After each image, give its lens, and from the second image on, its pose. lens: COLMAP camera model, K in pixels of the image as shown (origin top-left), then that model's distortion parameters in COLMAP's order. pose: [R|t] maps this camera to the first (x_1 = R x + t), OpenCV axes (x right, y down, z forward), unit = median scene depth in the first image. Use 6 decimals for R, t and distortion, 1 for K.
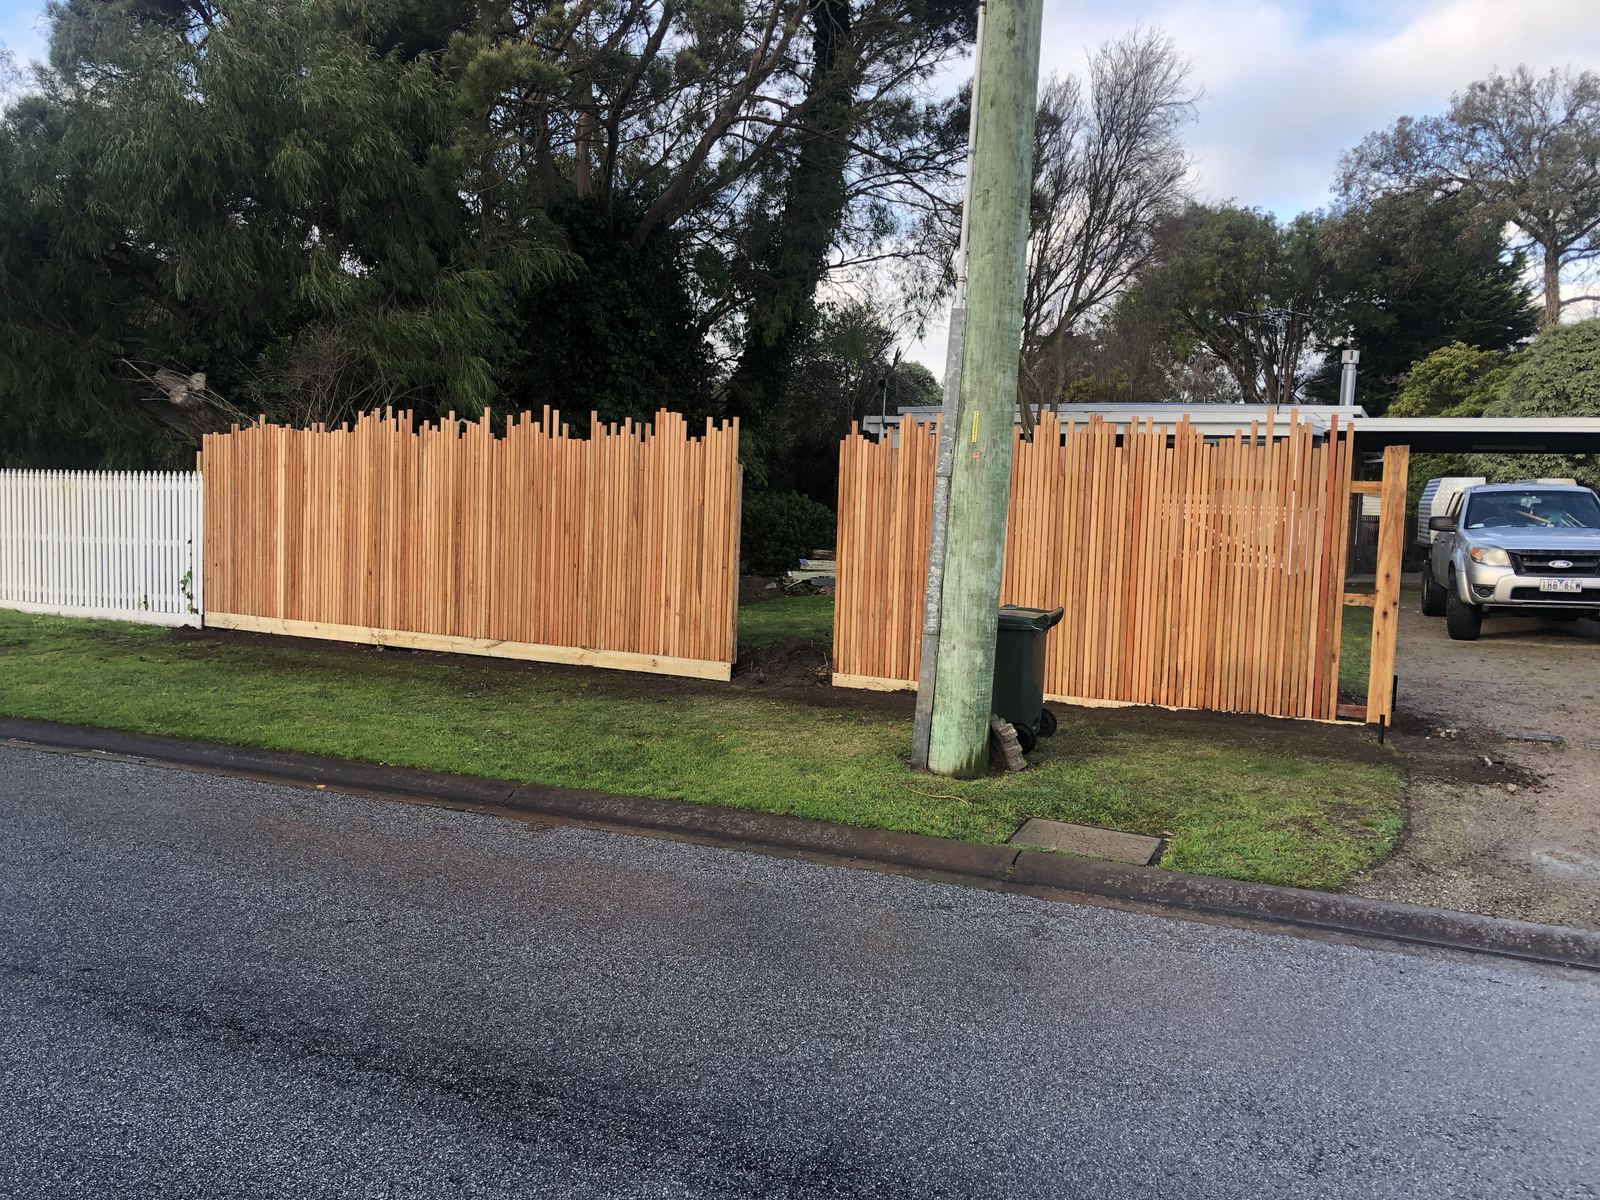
lens RADIAL K [[1306.1, 0, 791.3], [0, 1306.1, 581.2], [0, 0, 1]] dist [0.031967, -0.026021]
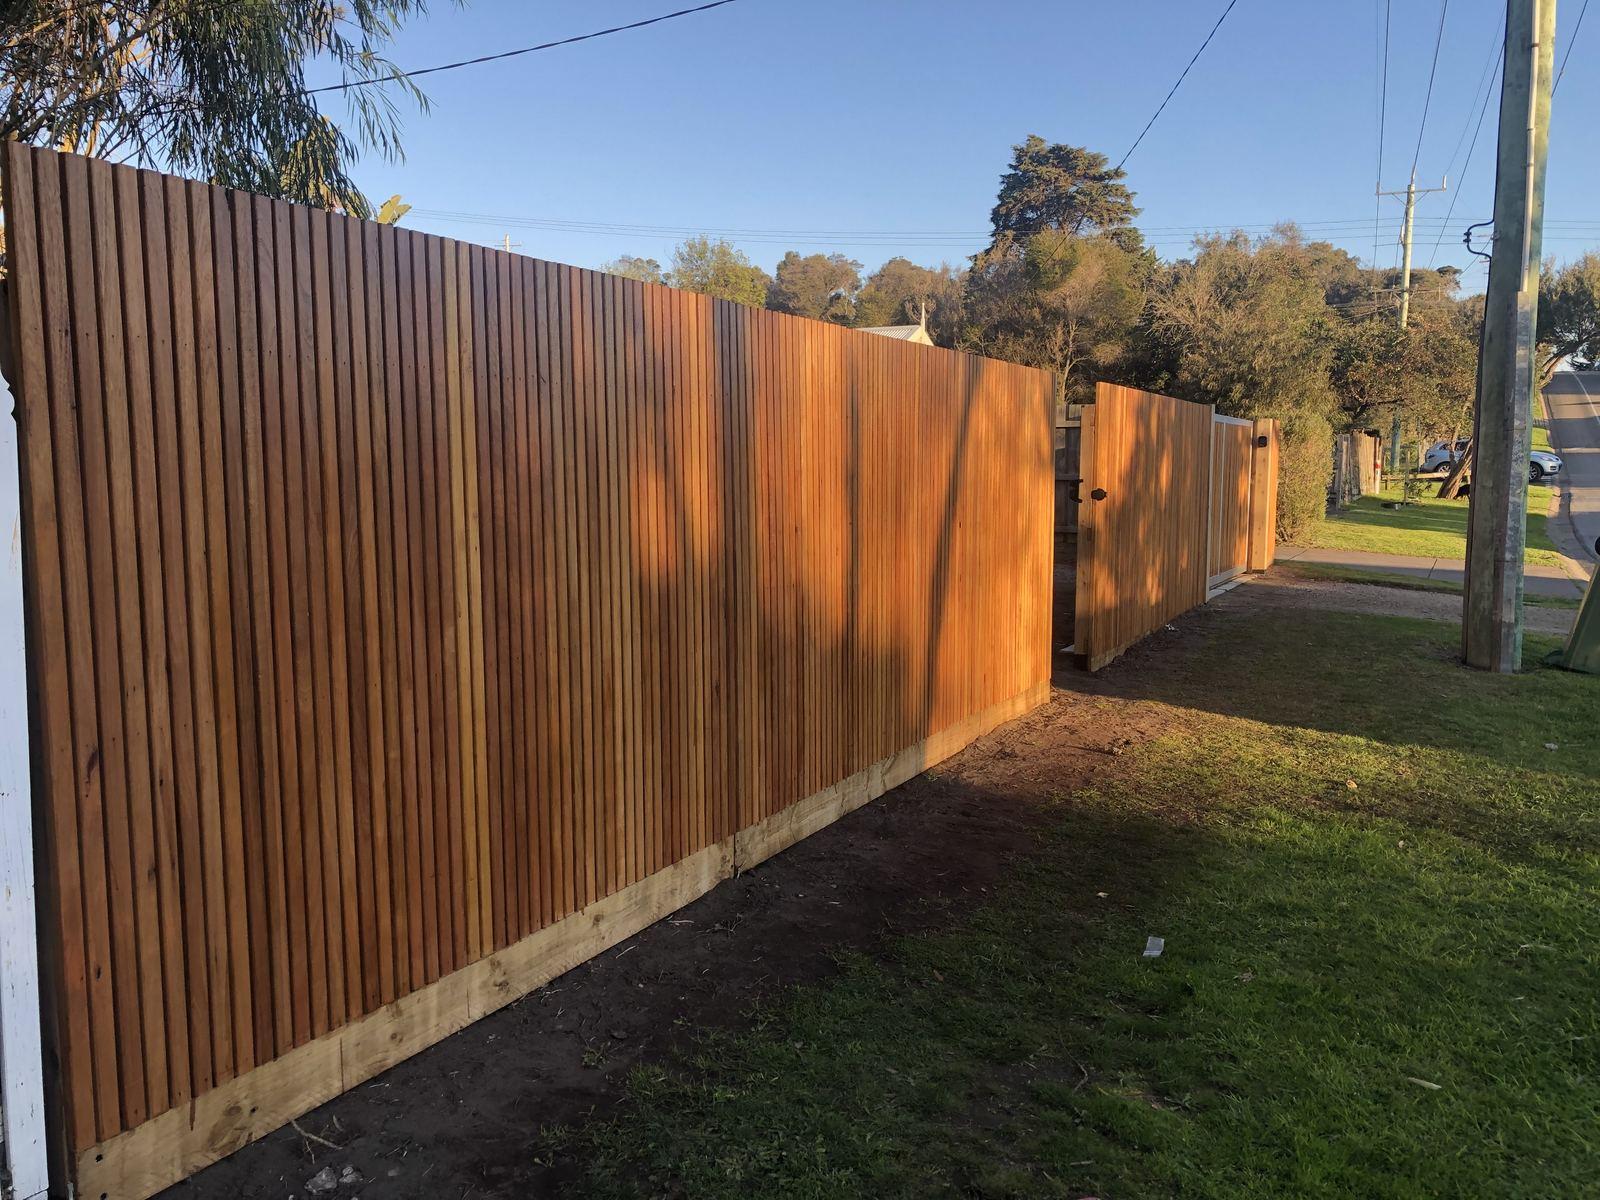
lens RADIAL K [[1306.1, 0, 793.6], [0, 1306.1, 589.0], [0, 0, 1]] dist [0.031967, -0.026021]
pose [[0.023820, -0.129563, 0.991285, -0.658934], [0.057528, 0.990101, 0.128026, -0.075914], [-0.998060, 0.053977, 0.031038, 0.960705]]
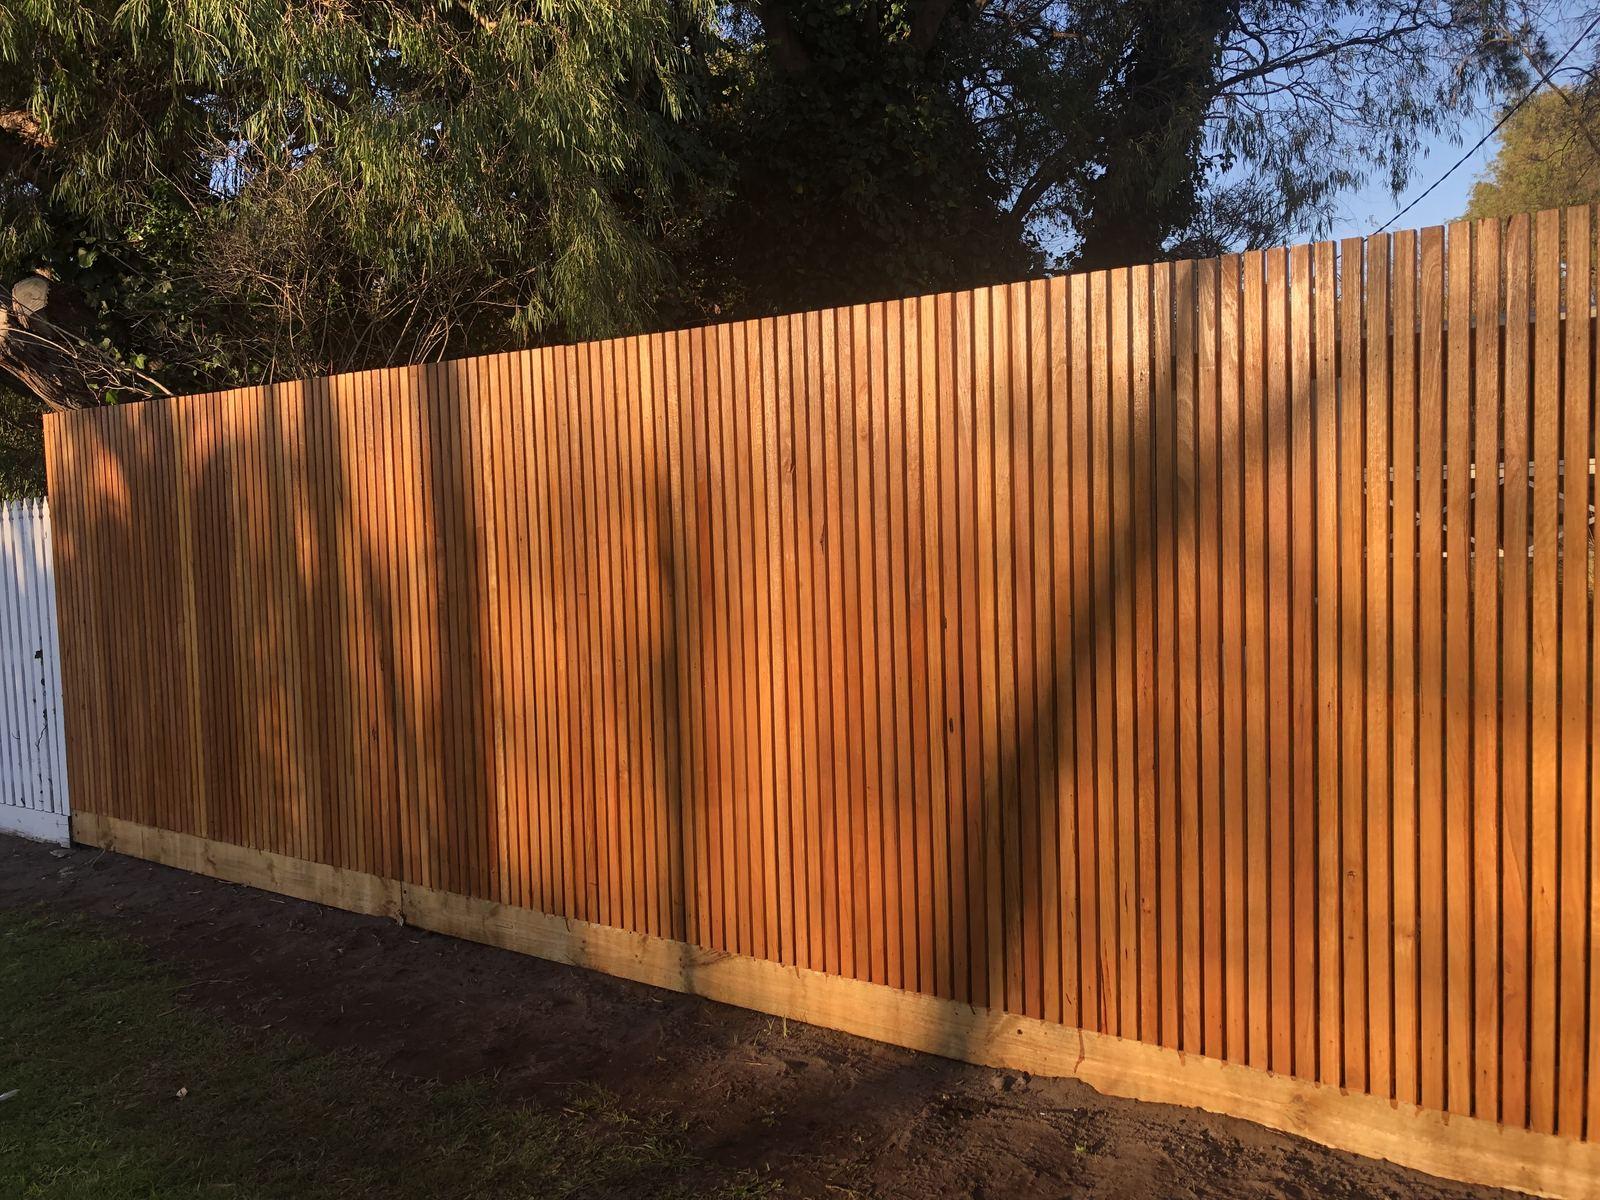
lens RADIAL K [[1306.9, 0, 804.5], [0, 1306.9, 578.9], [0, 0, 1]] dist [0.014148, 0.006708]
pose [[0.986152, -0.056509, -0.155923, -0.135781], [0.056348, 0.998396, -0.005456, -0.041697], [0.155981, -0.003405, 0.987754, 0.641376]]
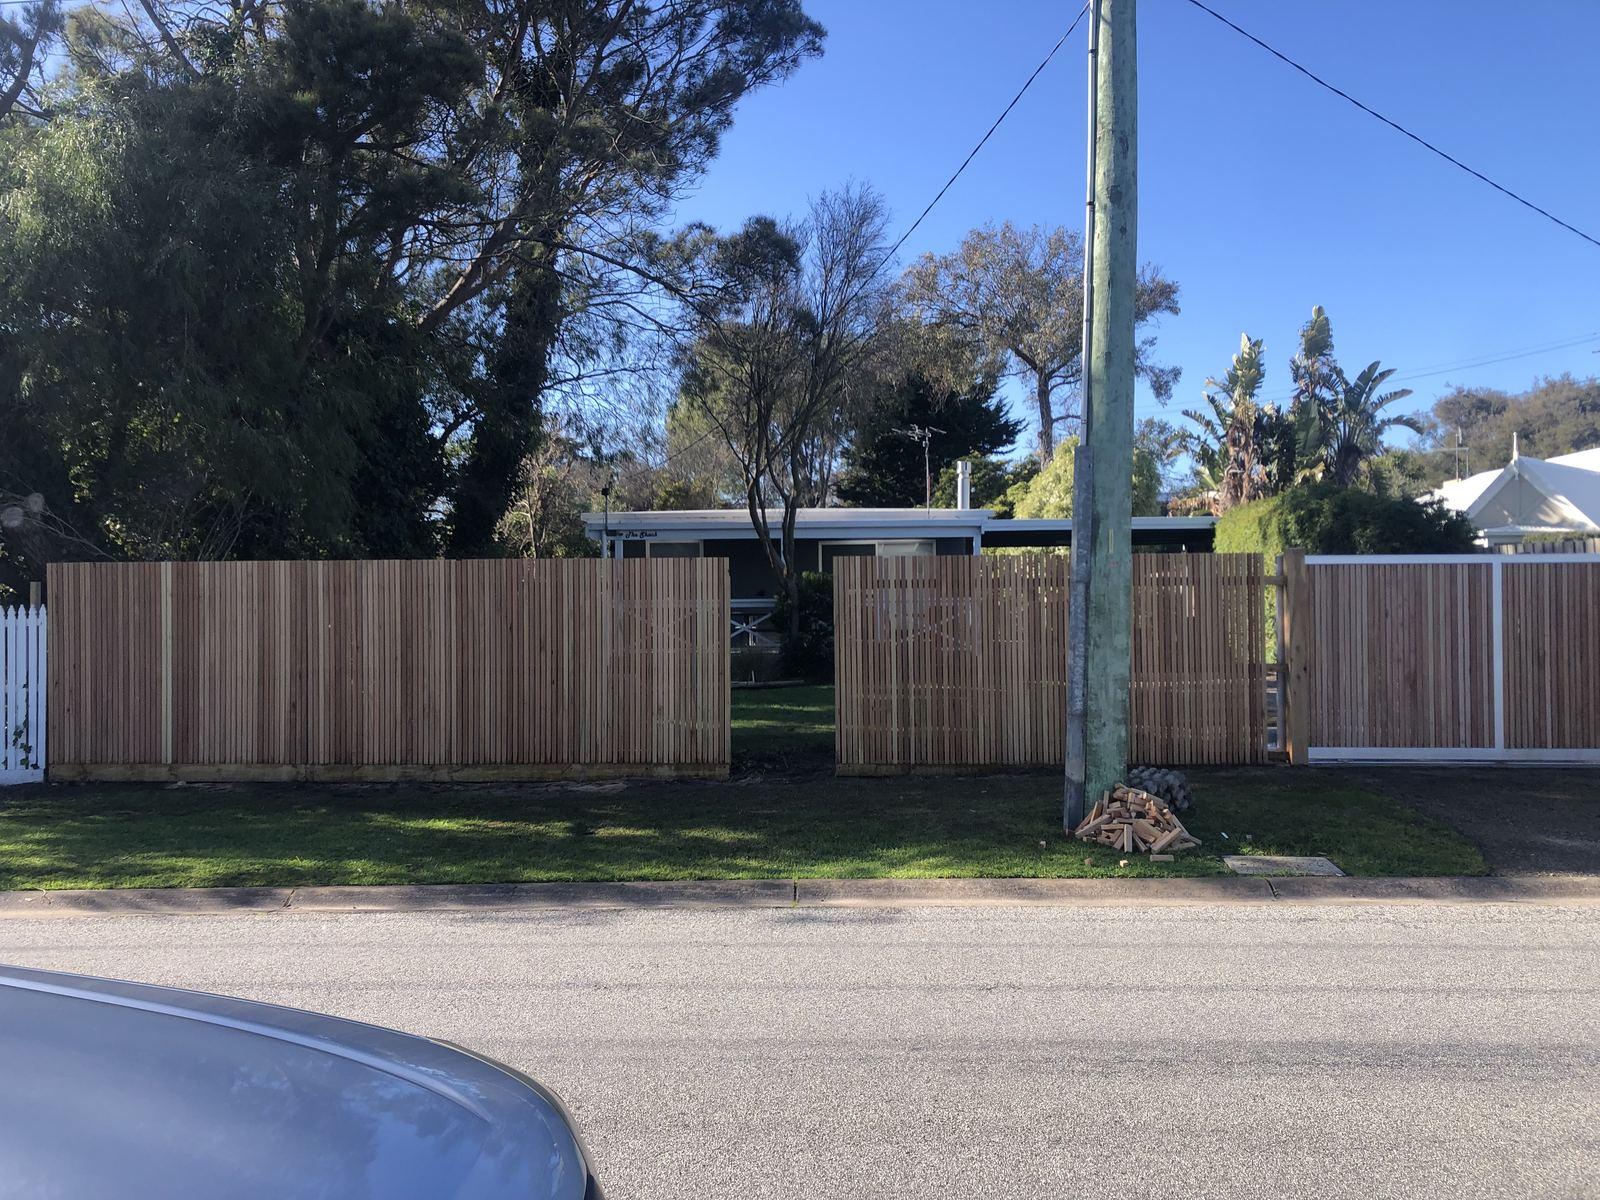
lens RADIAL K [[1306.1, 0, 816.2], [0, 1306.1, 598.9], [0, 0, 1]] dist [0.031967, -0.026021]
pose [[0.913839, -0.040342, 0.404069, -0.347134], [0.064721, 0.996803, -0.046853, -0.014431], [-0.400887, 0.068968, 0.913528, -0.003465]]
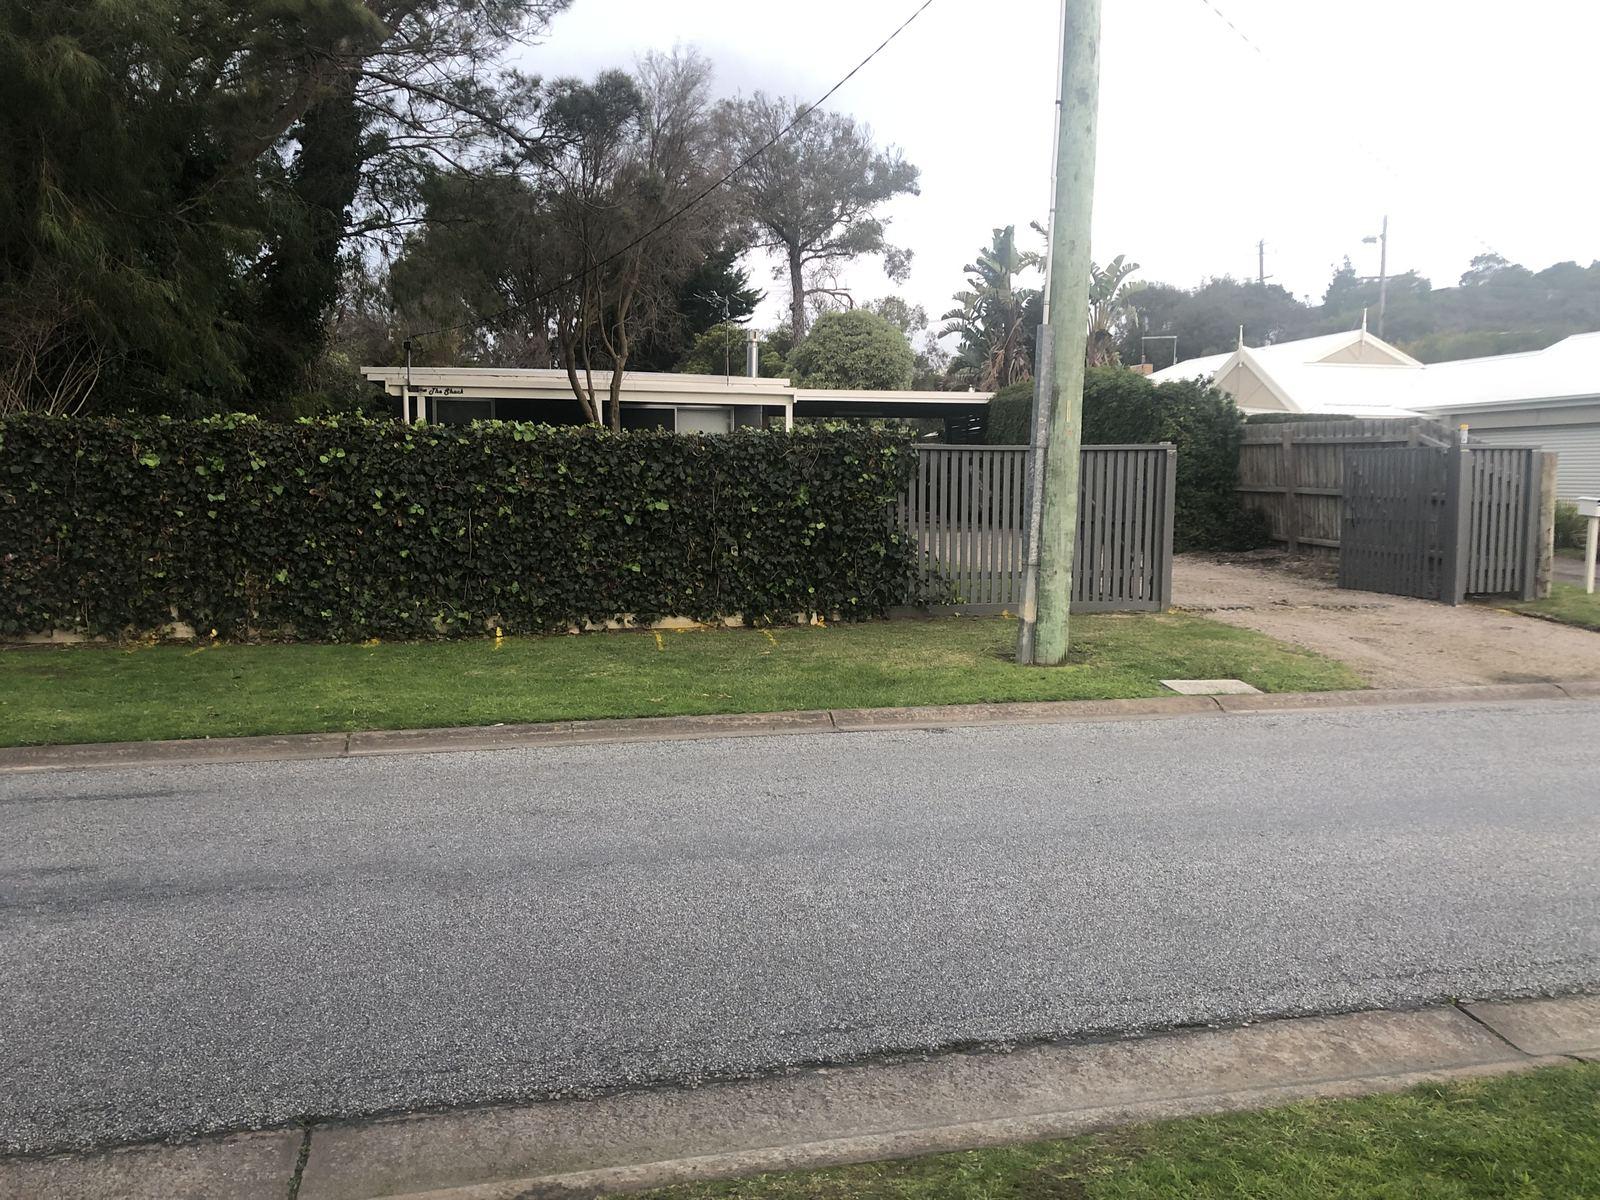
lens RADIAL K [[1306.1, 0, 808.6], [0, 1306.1, 587.6], [0, 0, 1]] dist [0.031967, -0.026021]
pose [[0.795674, -0.079310, 0.600510, -0.527170], [0.055971, 0.996776, 0.057484, -0.015793], [-0.603134, -0.012127, 0.797548, 0.032396]]
